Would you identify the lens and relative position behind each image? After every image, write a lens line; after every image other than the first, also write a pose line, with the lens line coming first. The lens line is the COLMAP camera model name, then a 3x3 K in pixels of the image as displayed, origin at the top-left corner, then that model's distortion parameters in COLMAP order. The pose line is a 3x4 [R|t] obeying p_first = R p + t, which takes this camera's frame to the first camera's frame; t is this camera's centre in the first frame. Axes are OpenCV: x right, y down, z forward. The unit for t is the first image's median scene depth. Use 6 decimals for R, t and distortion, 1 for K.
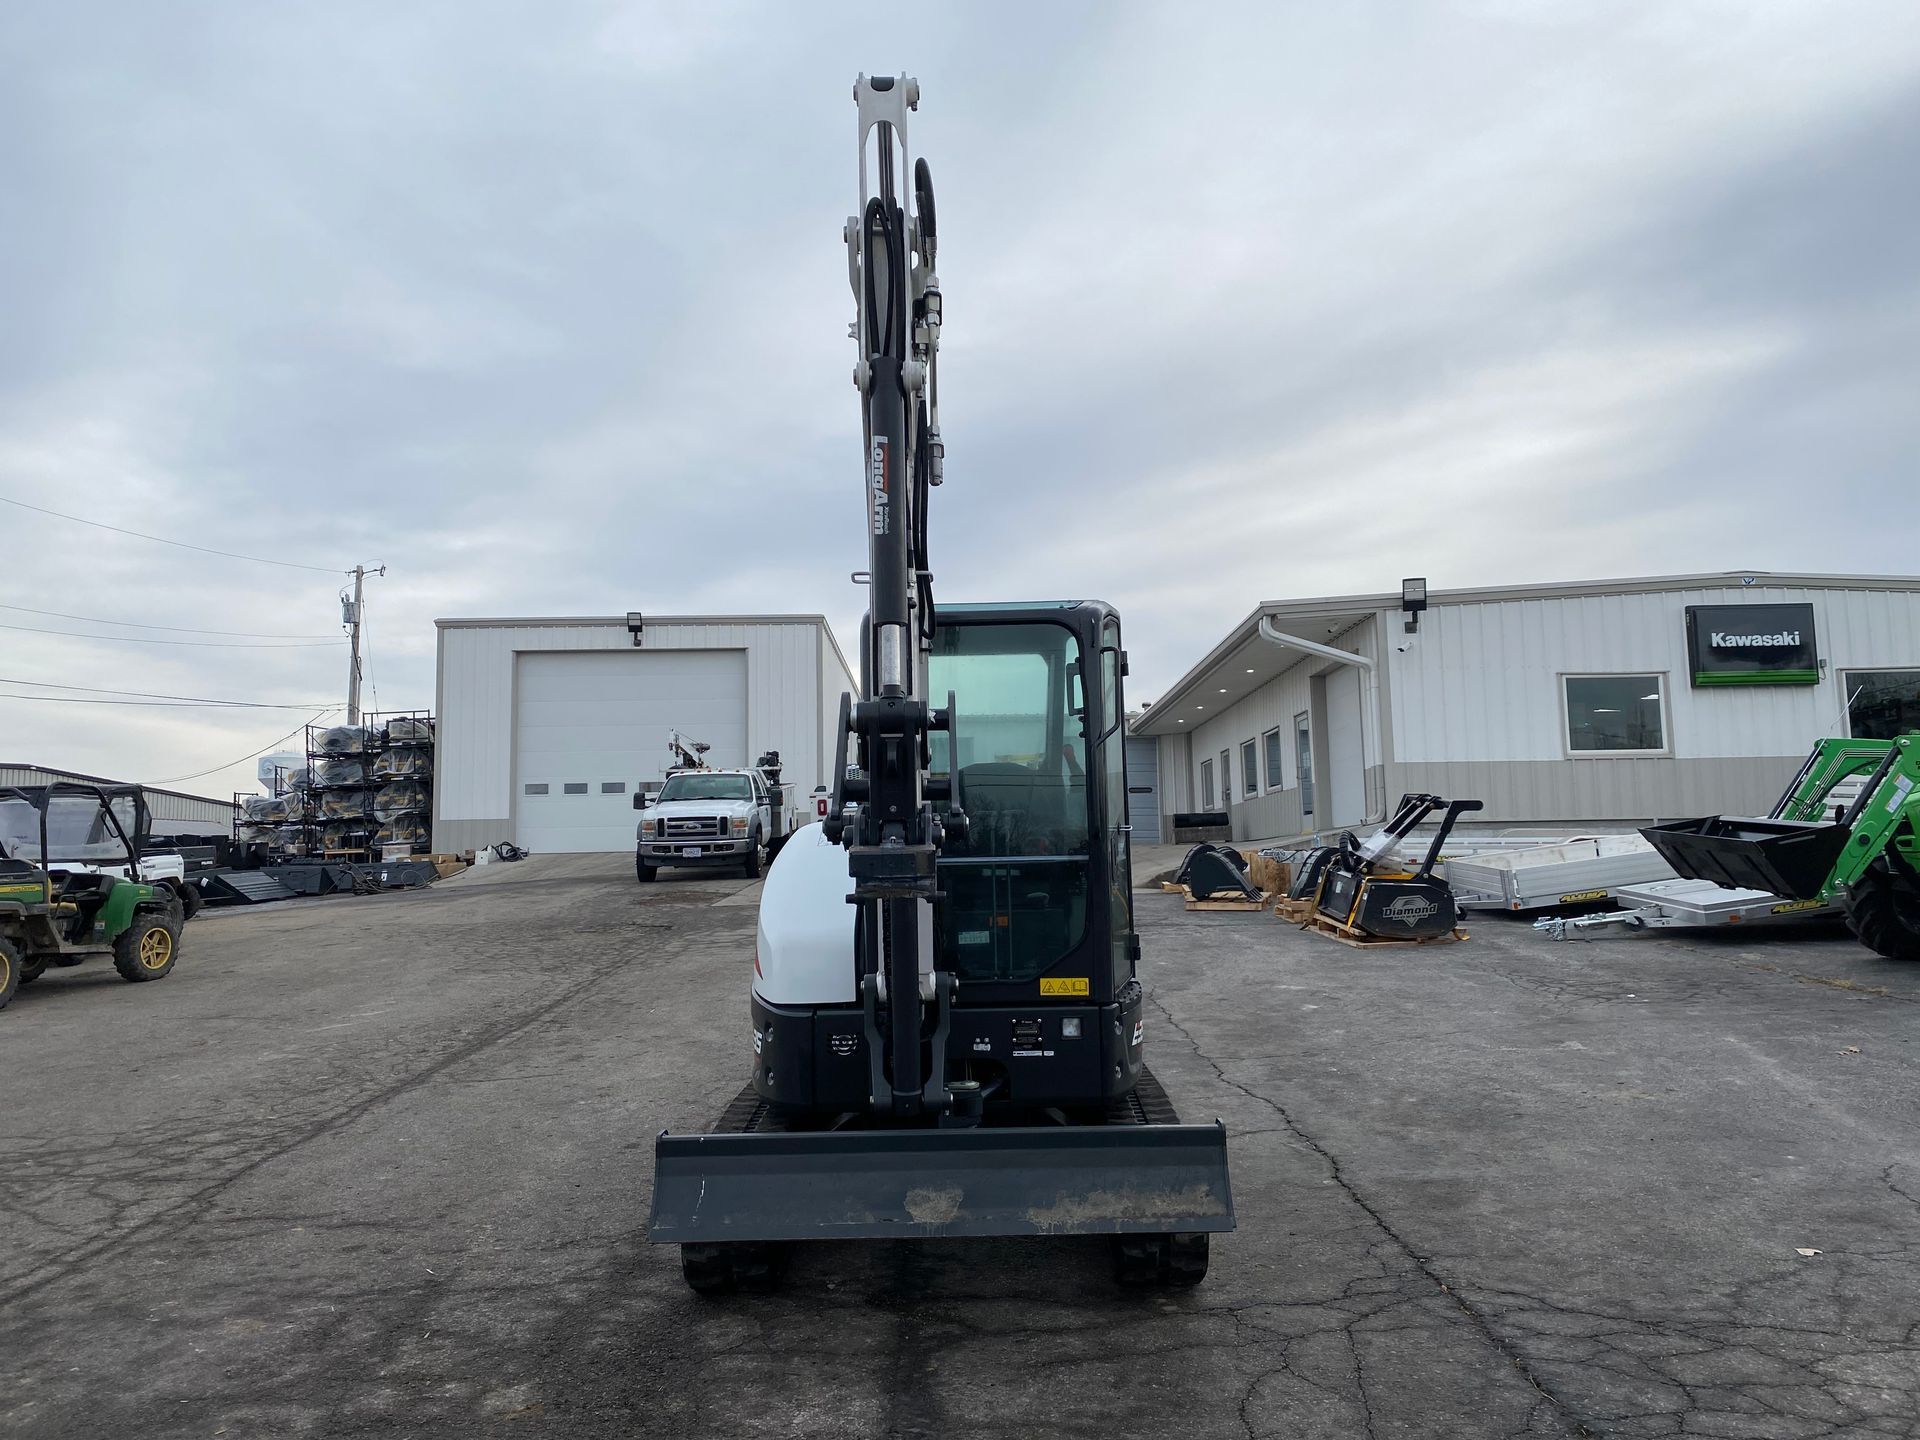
lens RADIAL K [[1460.0, 0, 983.5], [0, 1460.0, 732.8], [0, 0, 1]] dist [0.061115, -0.066622]
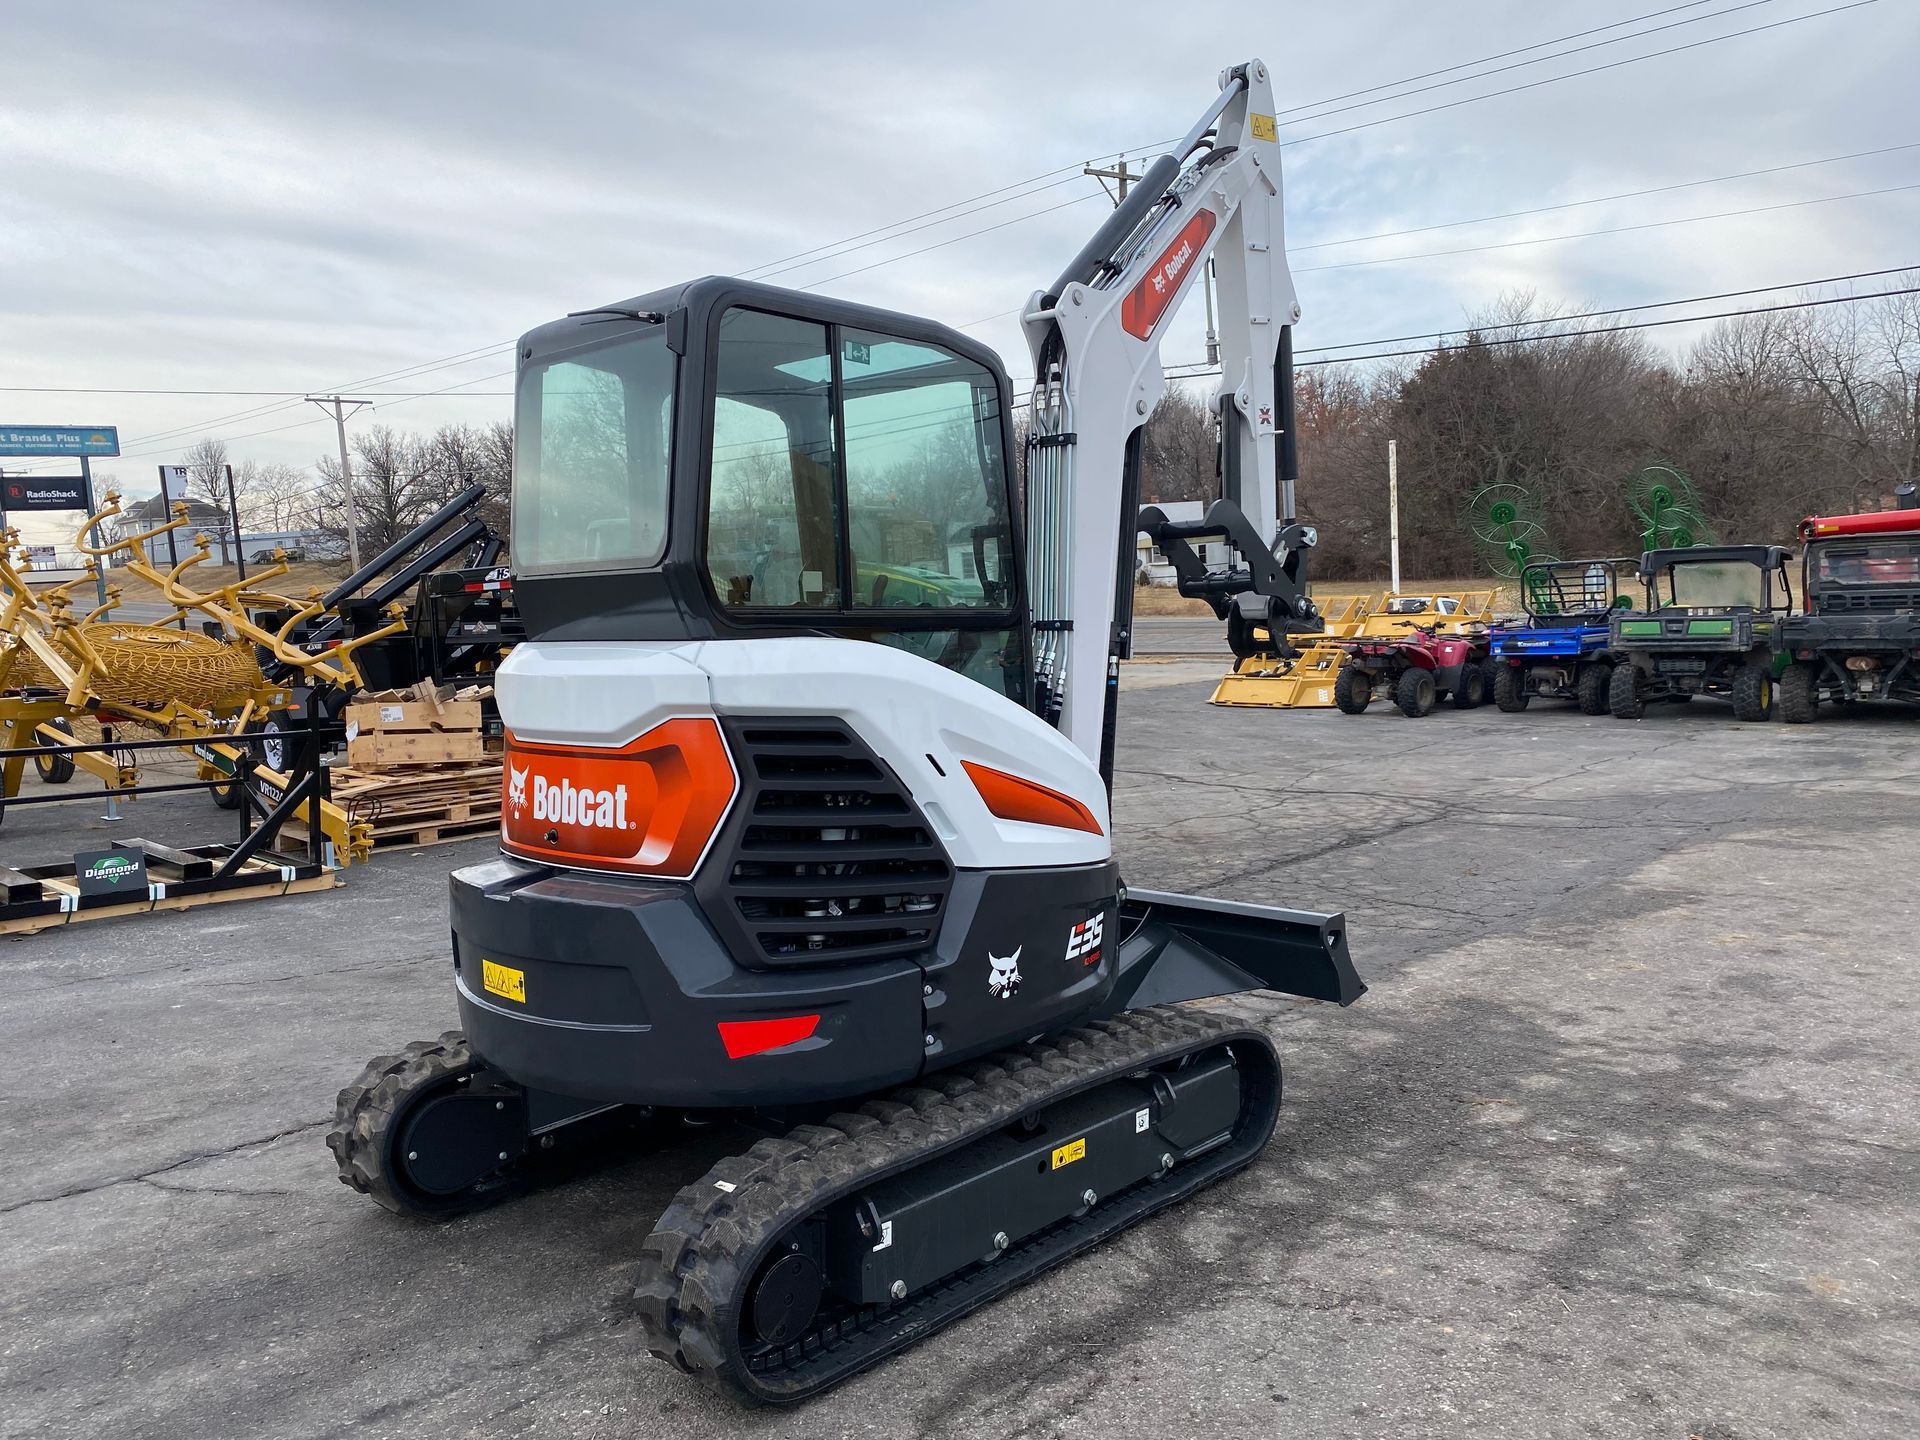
lens RADIAL K [[1460.0, 0, 983.5], [0, 1460.0, 732.8], [0, 0, 1]] dist [0.061115, -0.066622]
pose [[-0.732155, -0.015869, 0.680954, -0.621038], [0.017996, 0.998929, 0.042628, 0.089832], [-0.680901, 0.043465, -0.731085, 1.627466]]
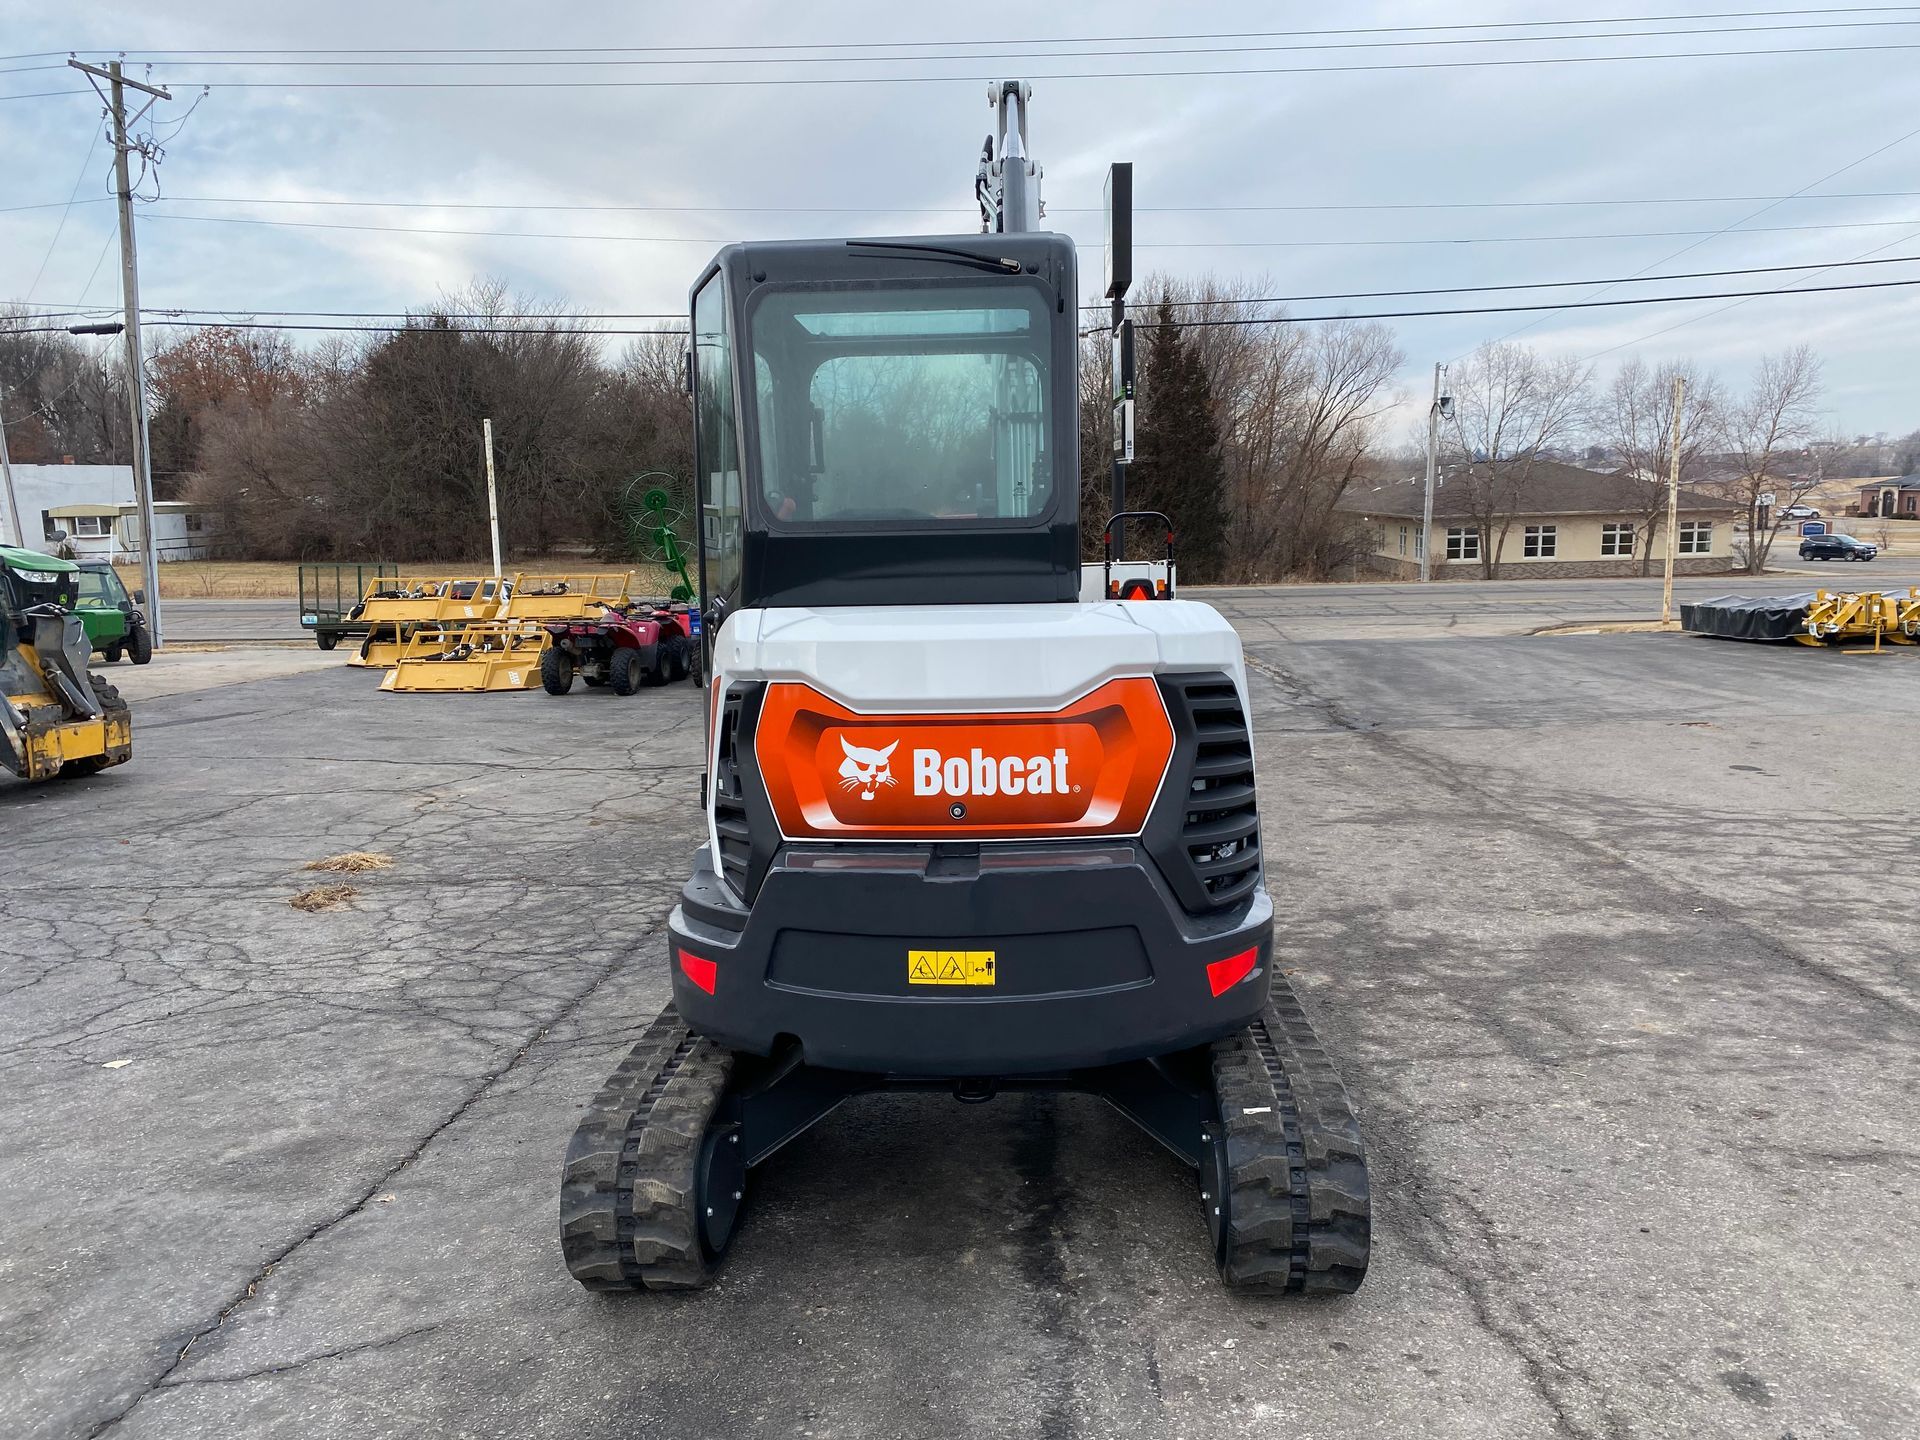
lens RADIAL K [[1472.3, 0, 992.9], [0, 1472.3, 694.1], [0, 0, 1]] dist [0.035844, -0.002491]
pose [[-0.997908, 0.033743, 0.055152, -0.080463], [0.036317, 0.998264, 0.046359, 0.082732], [-0.053492, 0.048265, -0.997401, 1.902209]]
